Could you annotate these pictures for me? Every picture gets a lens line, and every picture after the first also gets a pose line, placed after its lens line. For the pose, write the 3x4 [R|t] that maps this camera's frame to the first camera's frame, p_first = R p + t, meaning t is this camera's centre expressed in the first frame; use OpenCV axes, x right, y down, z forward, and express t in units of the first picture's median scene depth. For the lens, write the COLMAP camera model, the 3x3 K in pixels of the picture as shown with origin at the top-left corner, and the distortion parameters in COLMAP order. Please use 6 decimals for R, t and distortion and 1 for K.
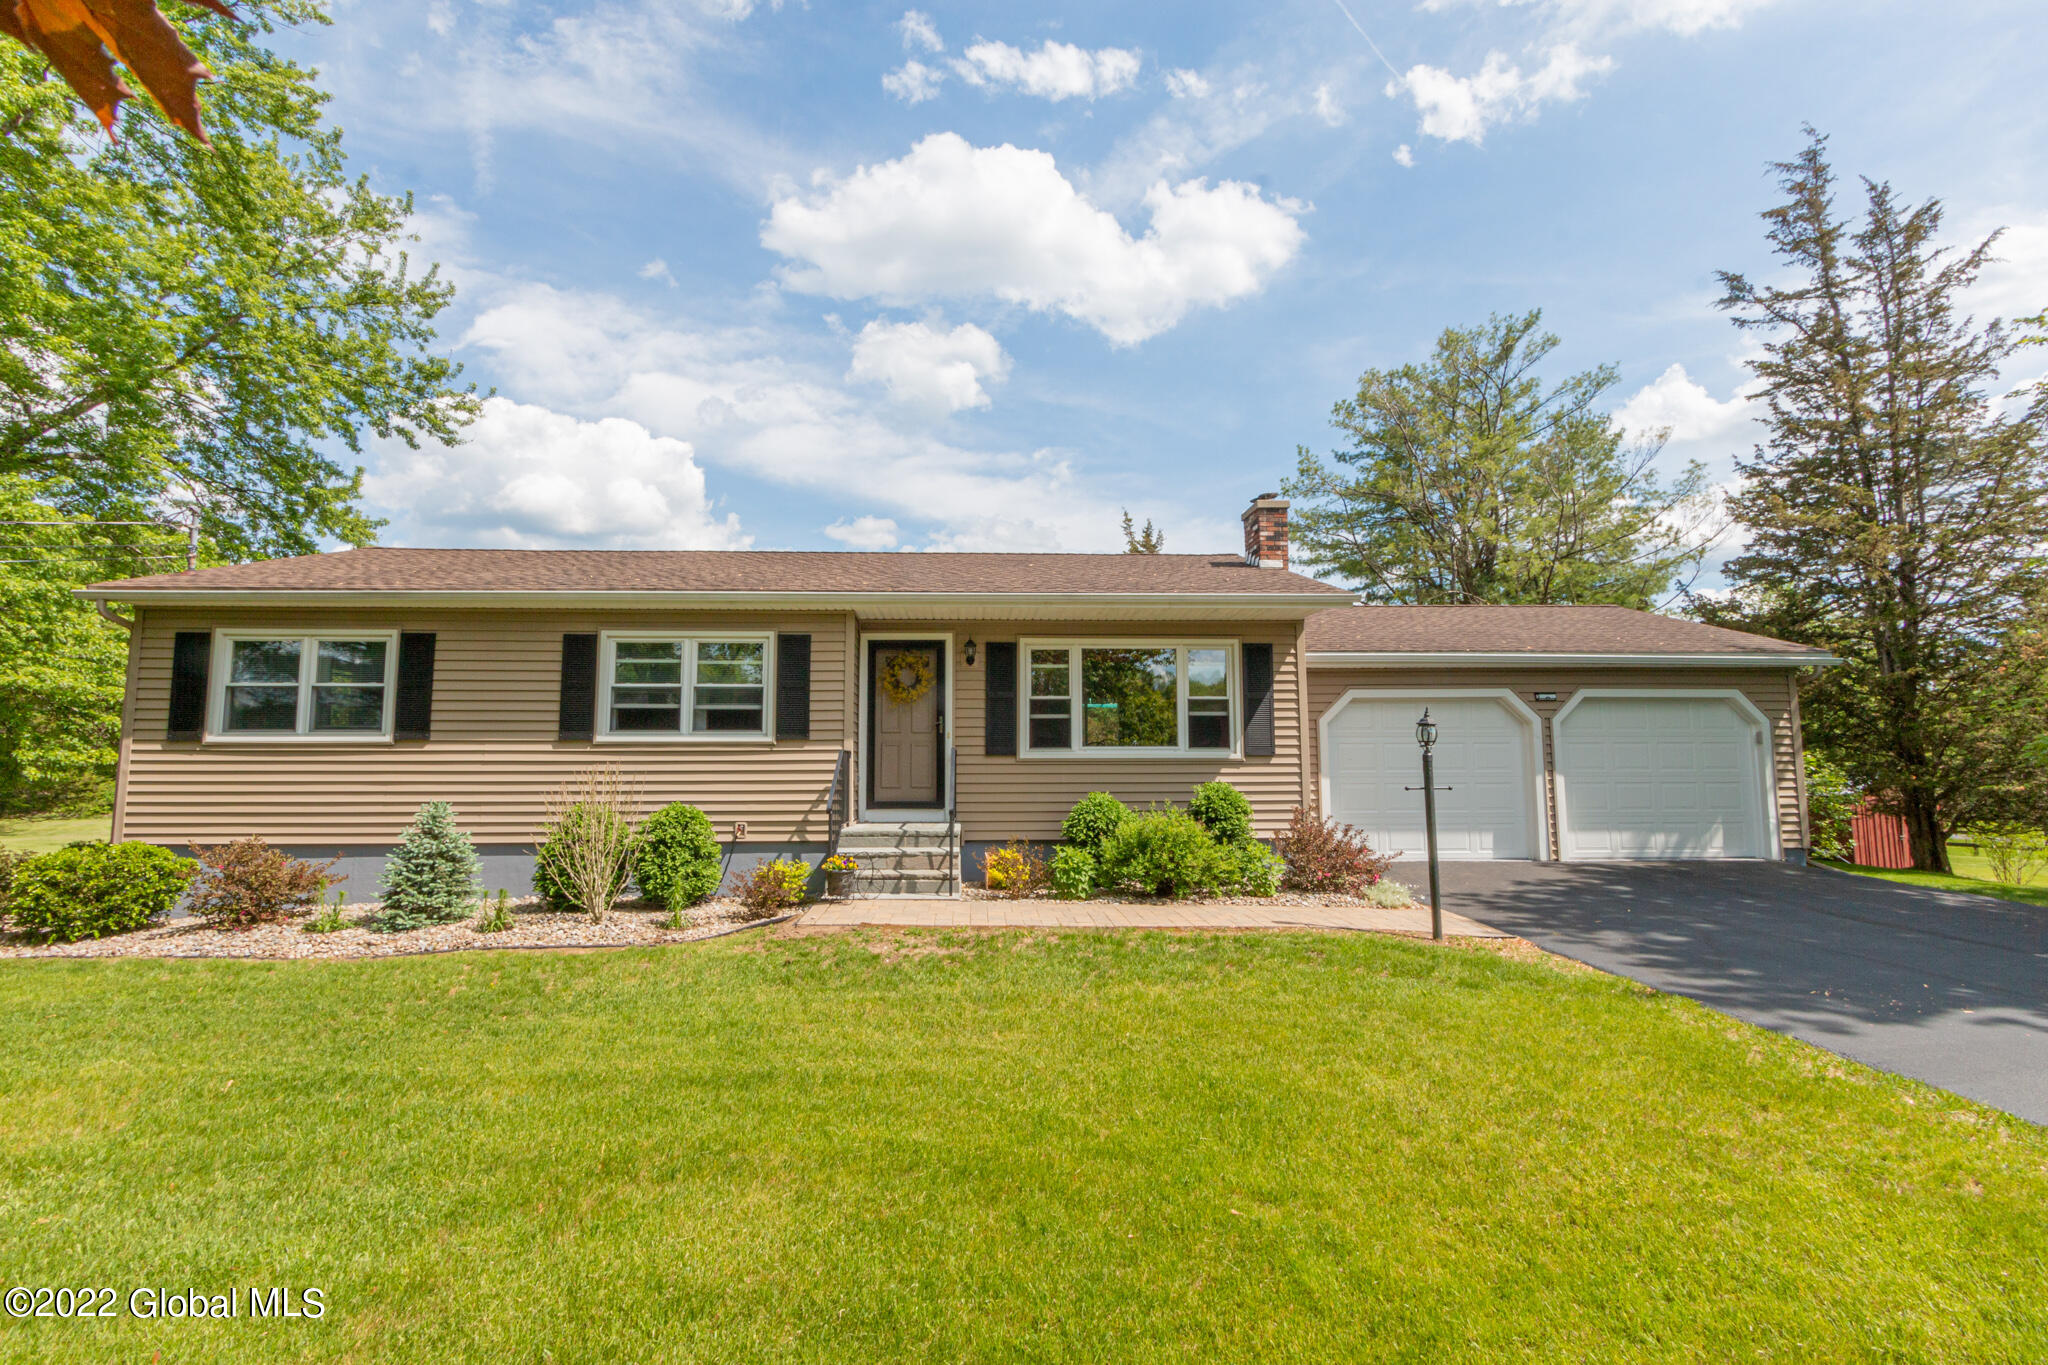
lens RADIAL K [[924.1, 0, 1010.8], [0, 924.1, 684.1], [0, 0, 1]] dist [0.004243, -0.000100]
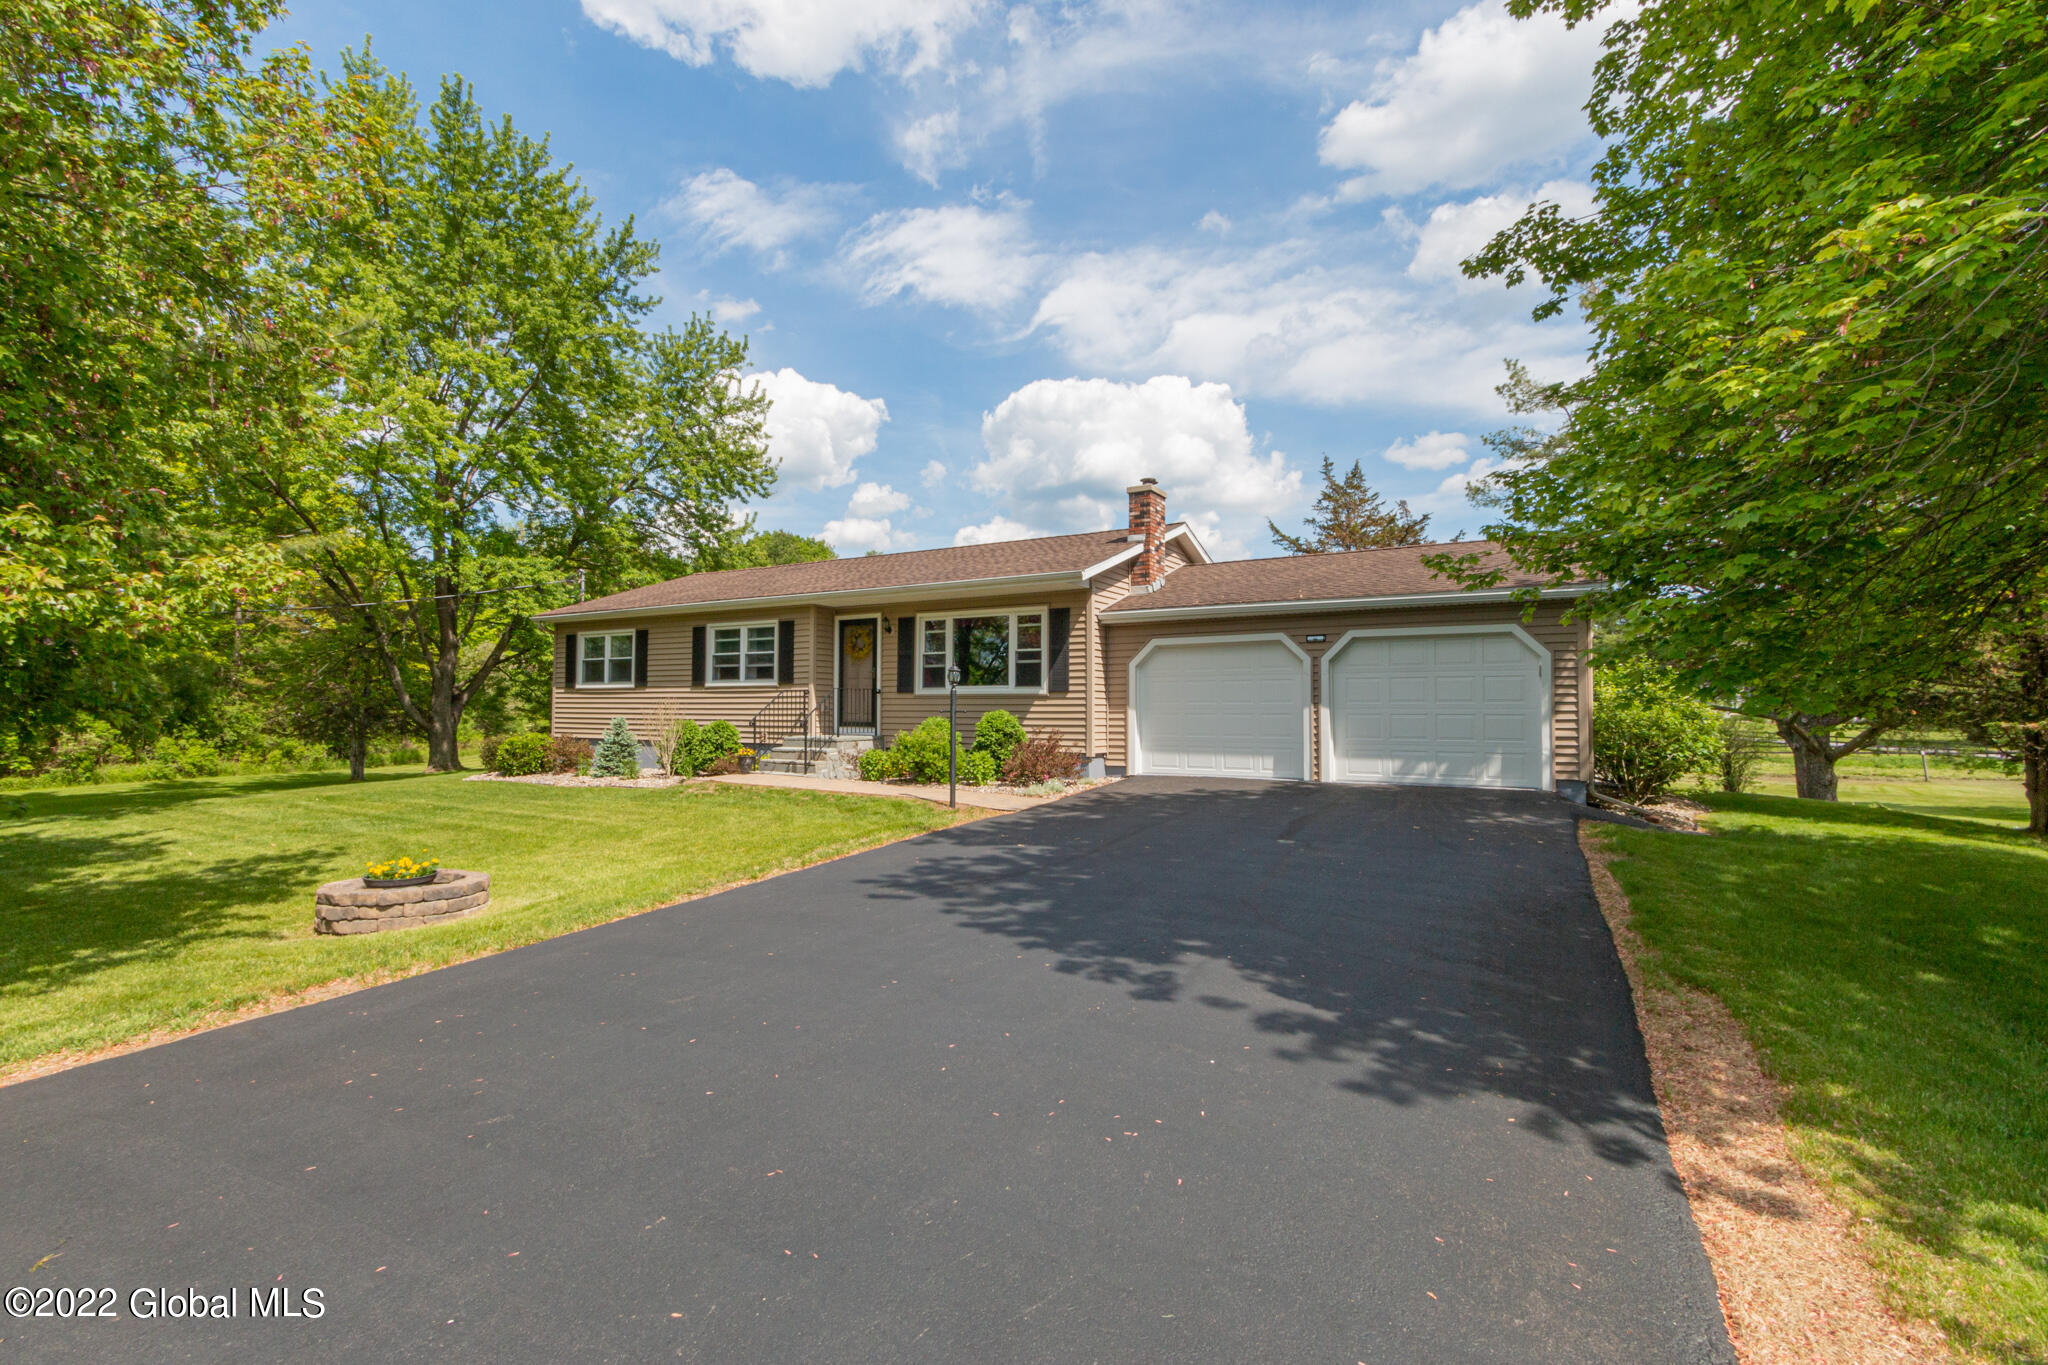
lens RADIAL K [[924.1, 0, 1010.8], [0, 924.1, 684.1], [0, 0, 1]] dist [0.004243, -0.000100]
pose [[0.839455, -0.010911, -0.543320, 0.946296], [0.045425, 0.997708, 0.050147, -0.004644], [0.541528, -0.066776, 0.838026, -0.172005]]
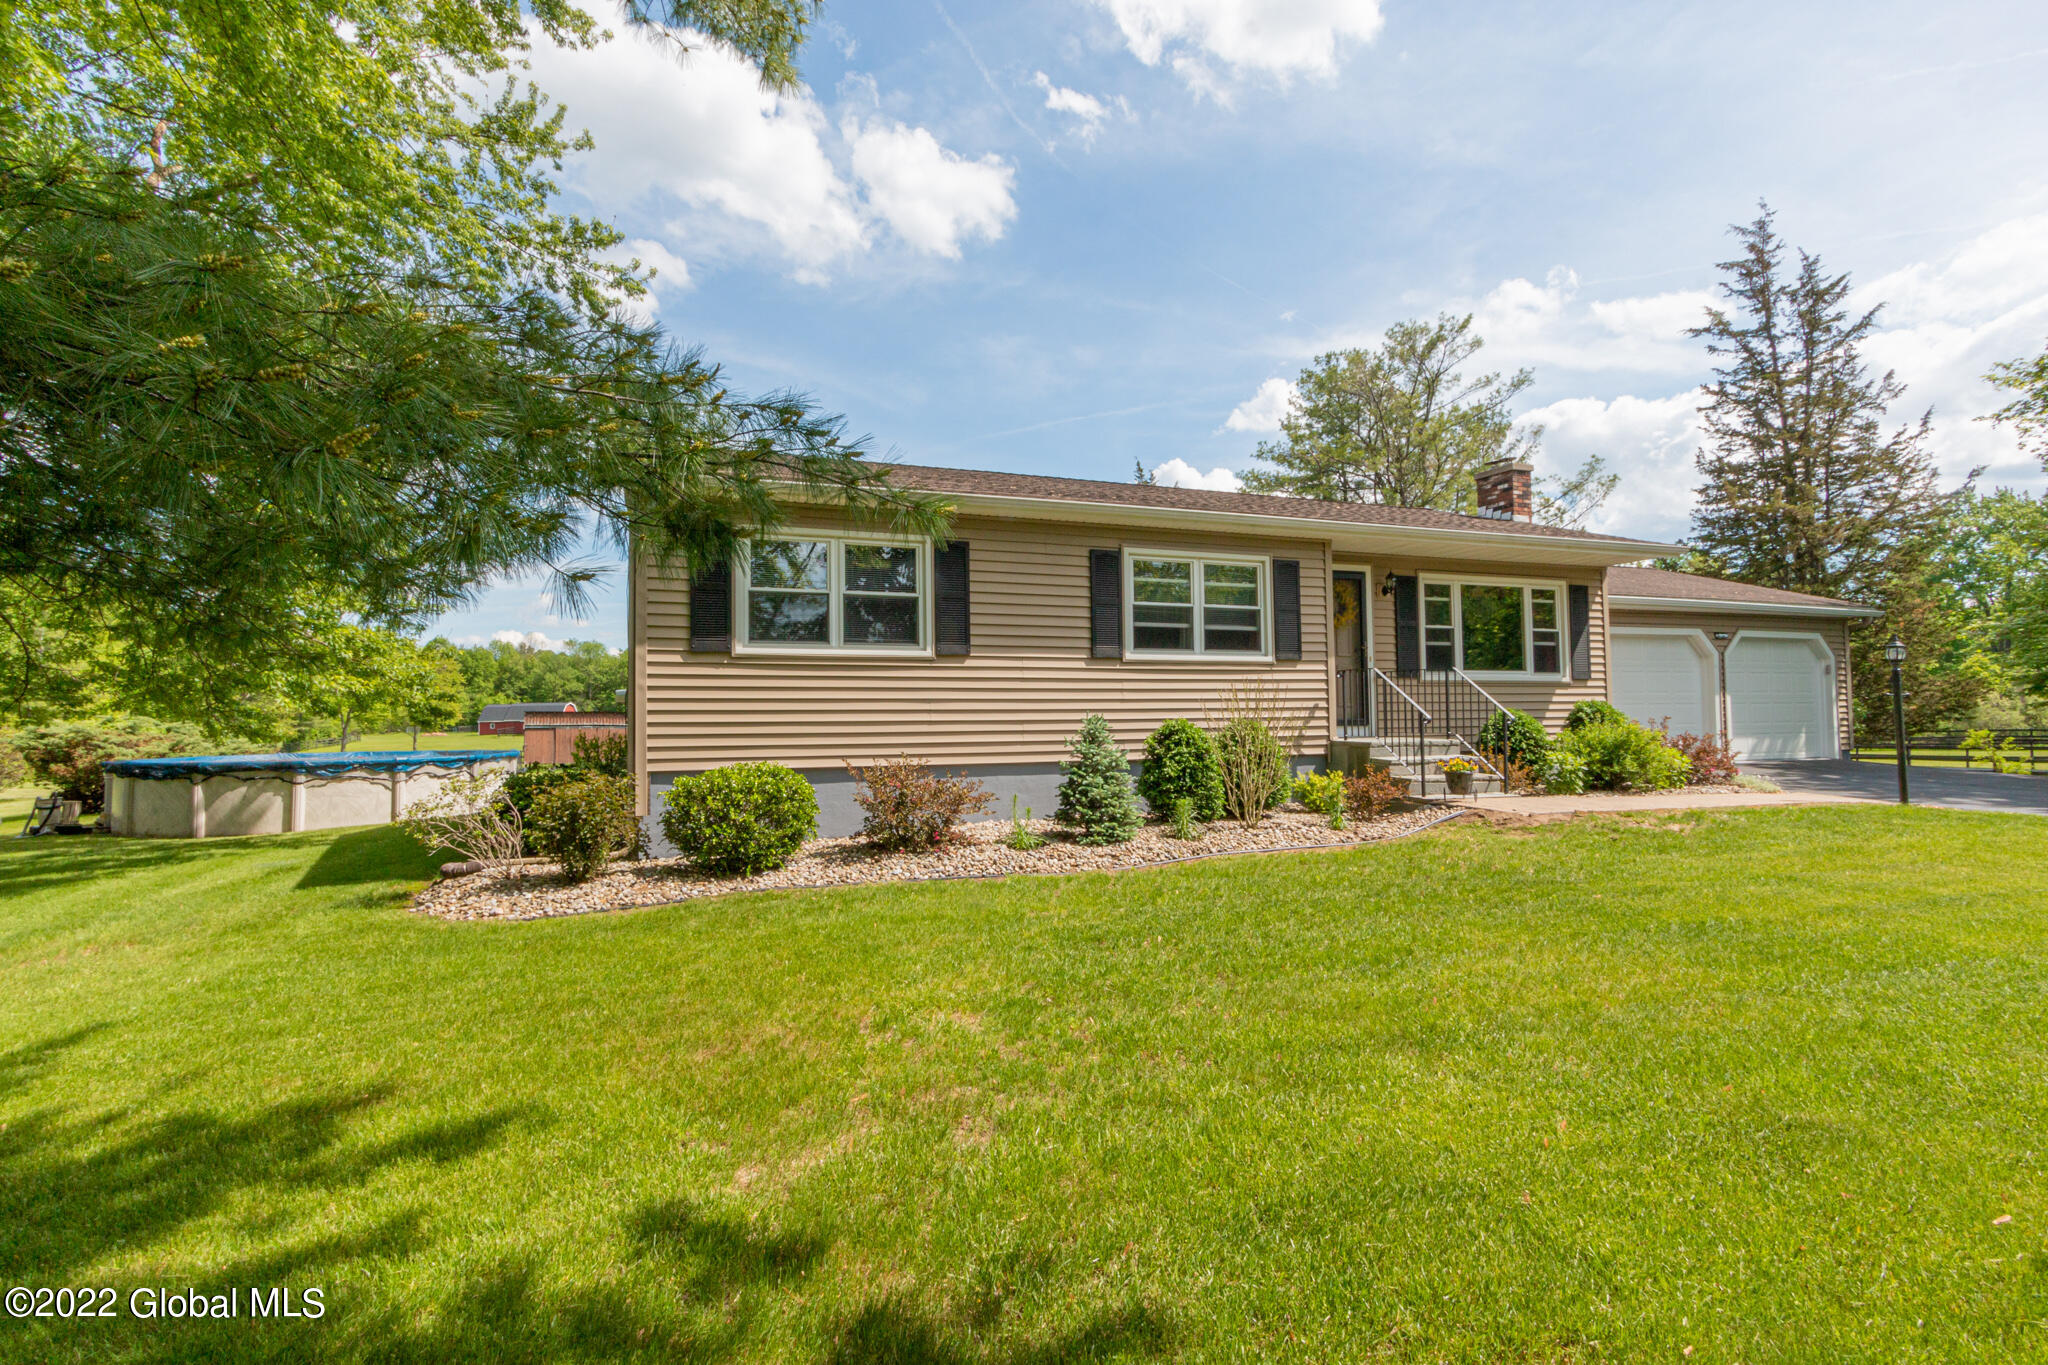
lens RADIAL K [[925.7, 0, 1010.2], [0, 925.7, 676.1], [0, 0, 1]] dist [0.003176, 0.000985]
pose [[0.953633, 0.006505, 0.300902, -0.797403], [-0.020494, 0.998849, 0.043359, 0.036534], [-0.300274, -0.047515, 0.952669, 0.078378]]
